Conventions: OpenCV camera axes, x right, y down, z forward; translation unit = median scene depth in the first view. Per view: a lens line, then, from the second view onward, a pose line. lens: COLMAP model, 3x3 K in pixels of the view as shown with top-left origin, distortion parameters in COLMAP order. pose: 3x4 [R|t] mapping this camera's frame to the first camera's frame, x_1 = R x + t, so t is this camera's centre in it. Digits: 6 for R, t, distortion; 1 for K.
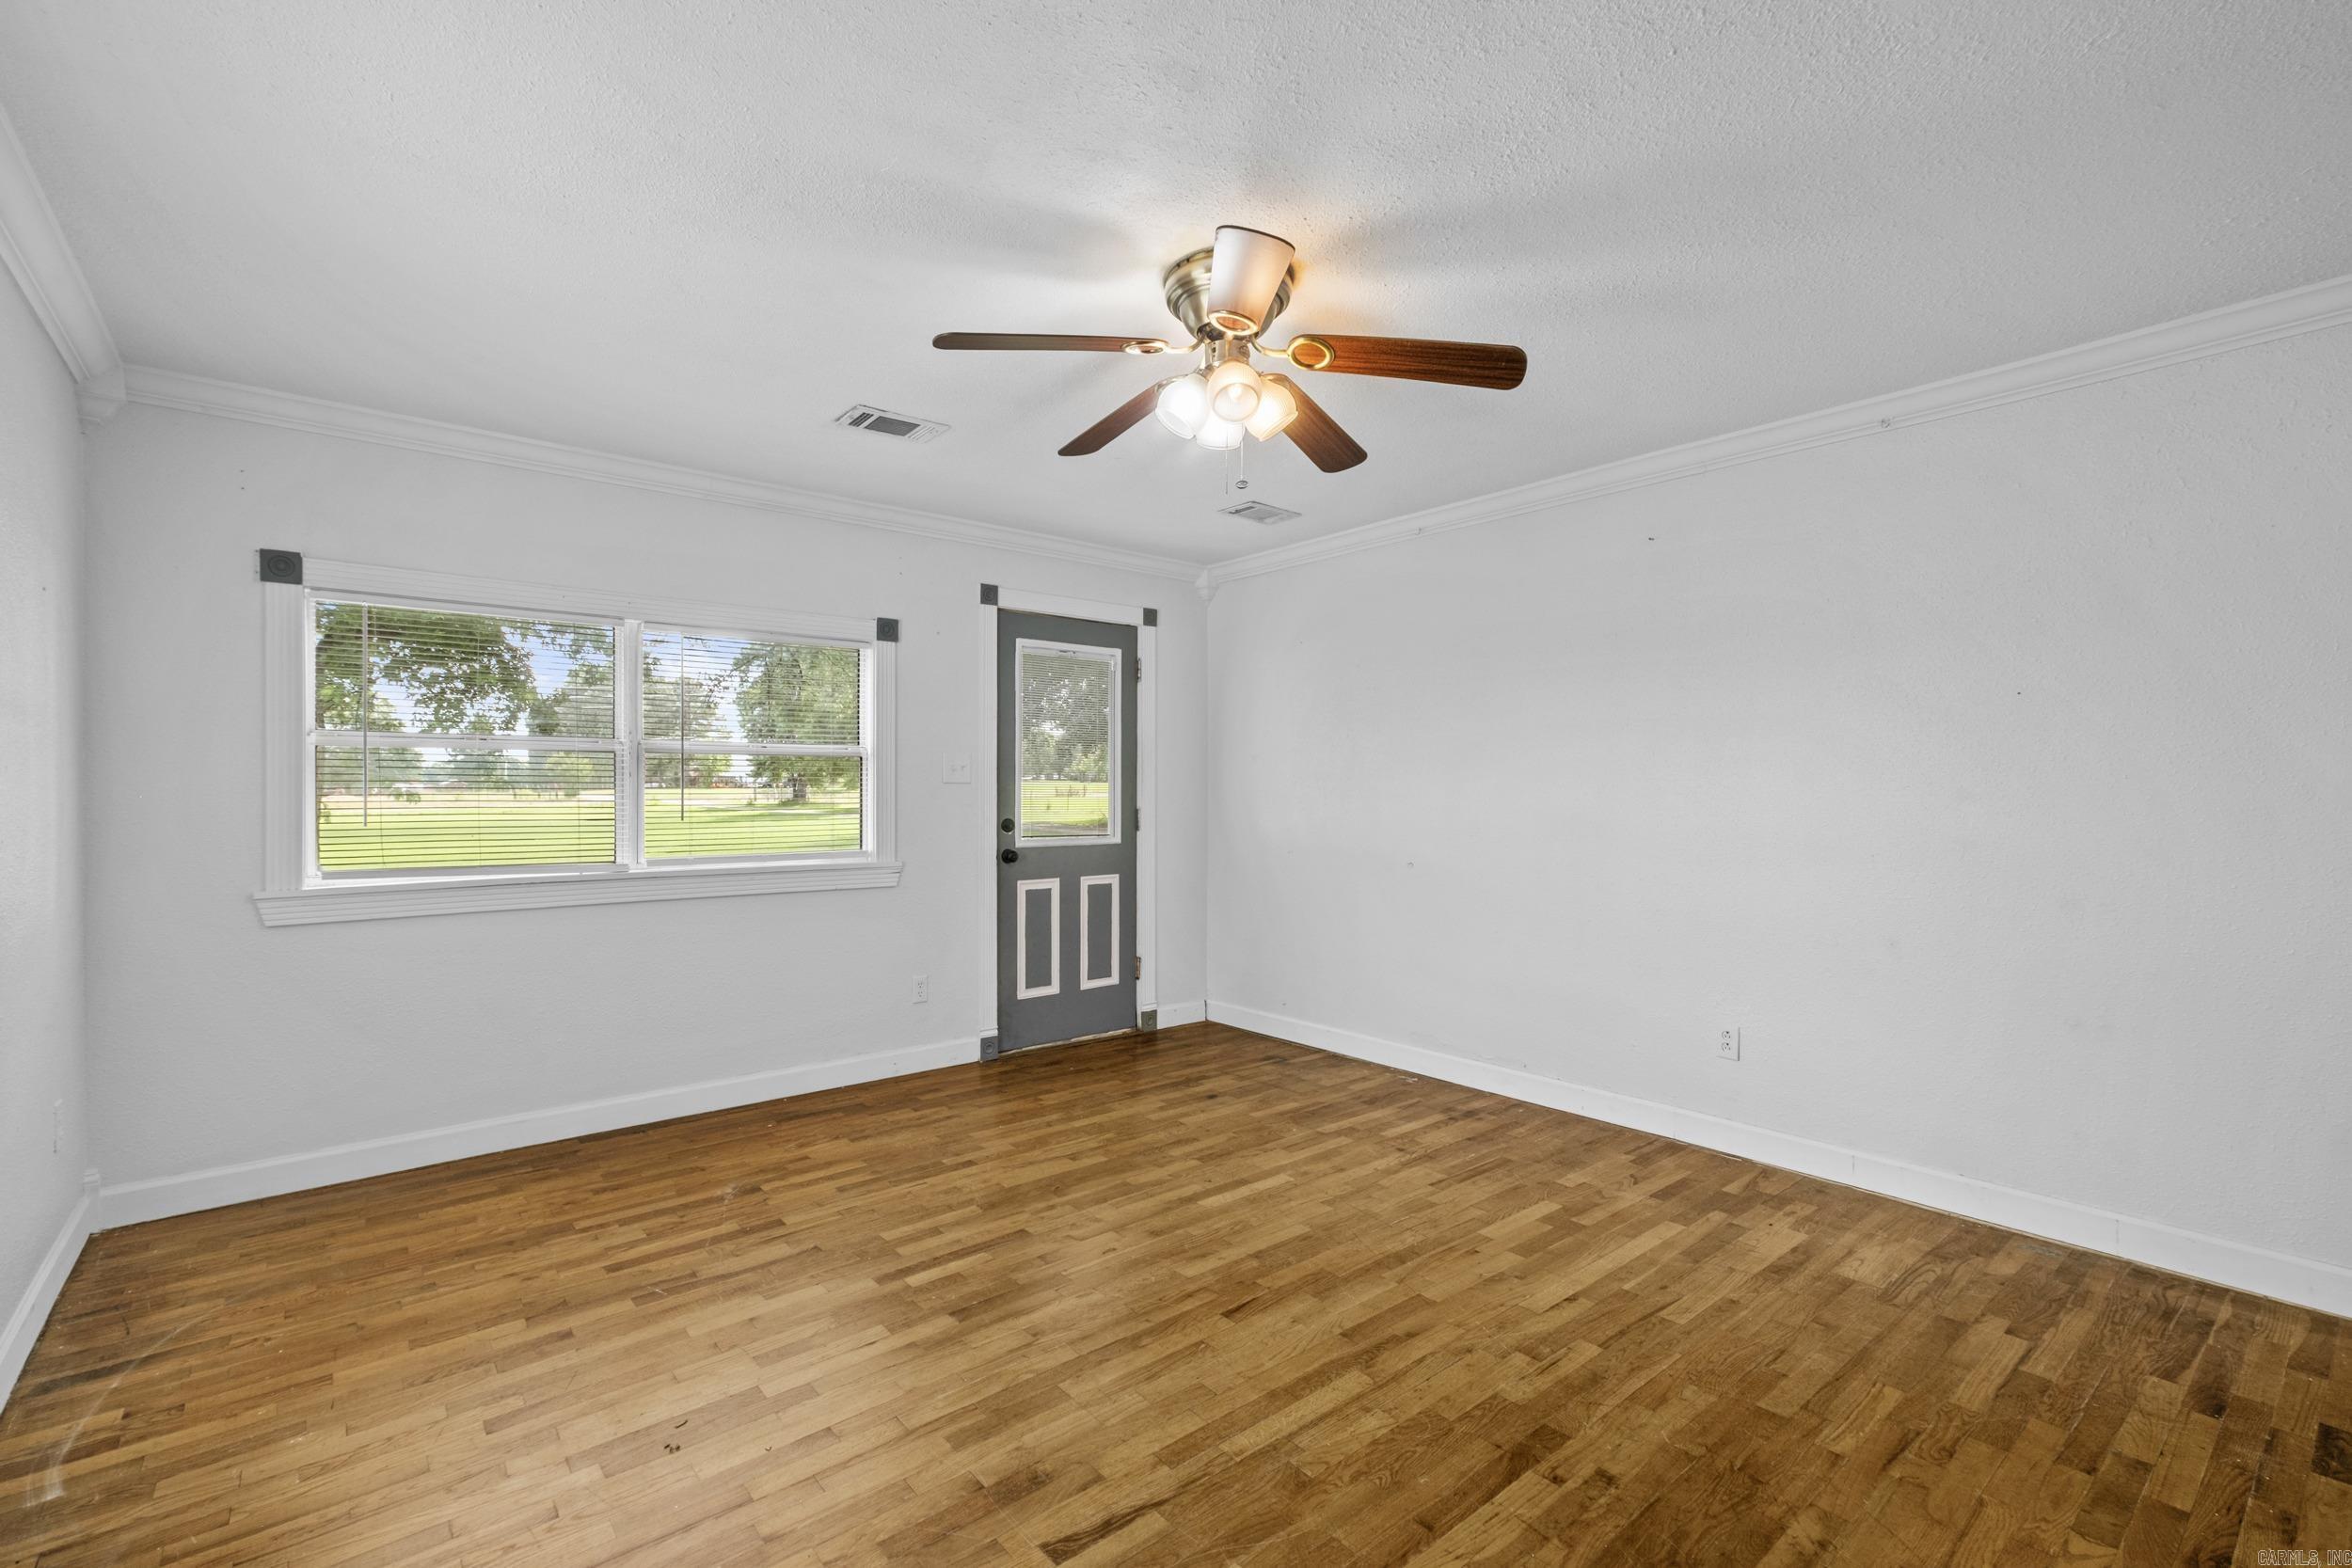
lens RADIAL K [[1026.4, 0, 1171.7], [0, 1026.4, 784.5], [0, 0, 1]] dist [0.006048, 0.000821]
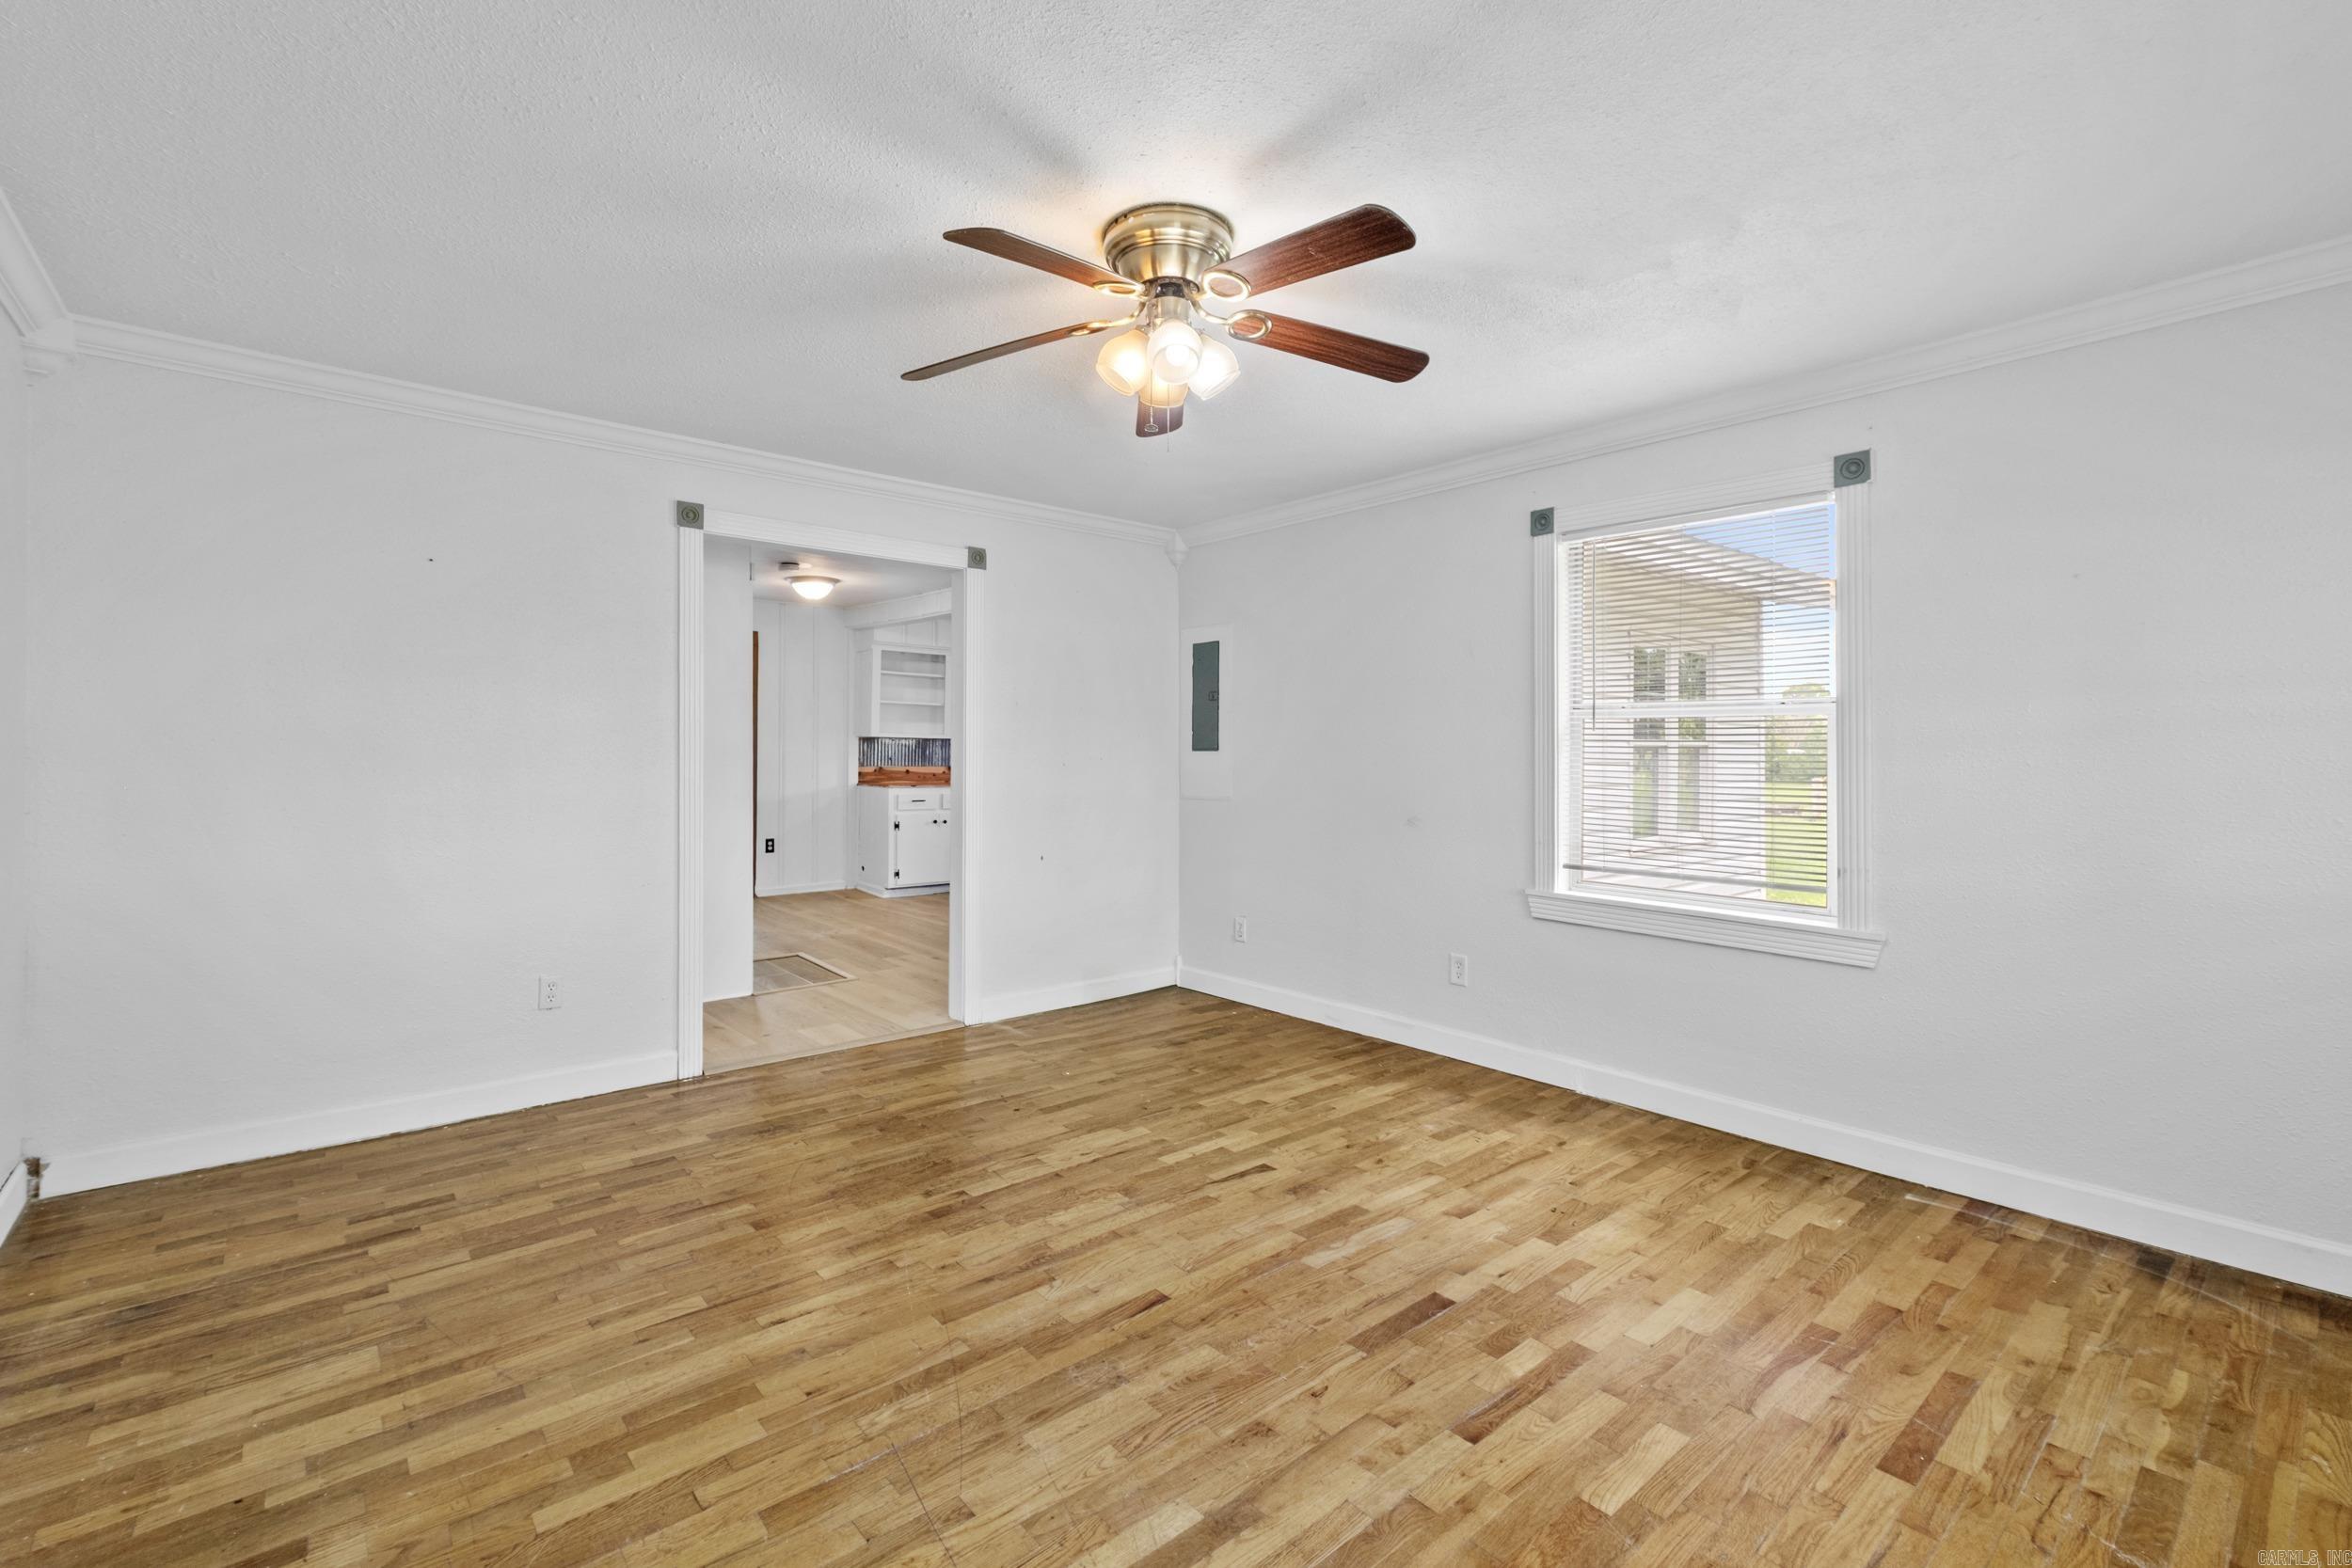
lens RADIAL K [[1026.4, 0, 1154.2], [0, 1026.4, 758.7], [0, 0, 1]] dist [0.006048, 0.000821]
pose [[-0.999978, -0.003061, -0.005953, 0.068251], [-0.003069, 0.999995, 0.001212, 0.010411], [0.005950, 0.001230, -0.999982, 1.907910]]
